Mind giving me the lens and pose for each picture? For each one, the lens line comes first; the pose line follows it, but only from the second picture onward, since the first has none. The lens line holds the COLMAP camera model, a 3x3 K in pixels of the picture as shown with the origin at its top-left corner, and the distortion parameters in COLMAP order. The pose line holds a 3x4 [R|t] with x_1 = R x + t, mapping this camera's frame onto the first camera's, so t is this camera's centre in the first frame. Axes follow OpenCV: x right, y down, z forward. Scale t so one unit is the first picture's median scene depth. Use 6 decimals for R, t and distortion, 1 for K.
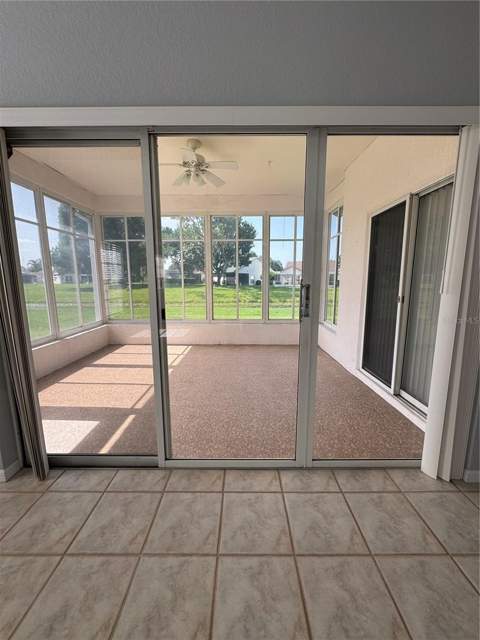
lens RADIAL K [[256.7, 0, 237.3], [0, 256.7, 321.7], [0, 0, 1]] dist [-0.000411, 0.001081]
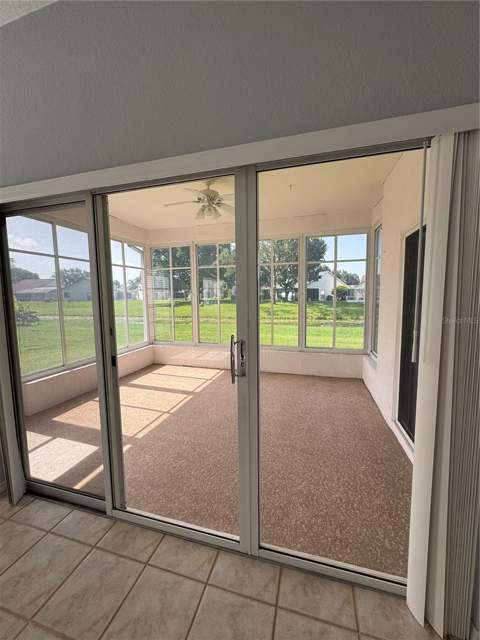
lens RADIAL K [[256.7, 0, 236.7], [0, 256.7, 321.6], [0, 0, 1]] dist [-0.000411, 0.001081]
pose [[0.961579, 0.017396, -0.273977, 0.230307], [-0.032904, 0.998099, -0.052108, -0.075636], [0.272549, 0.059121, 0.960324, 0.074313]]
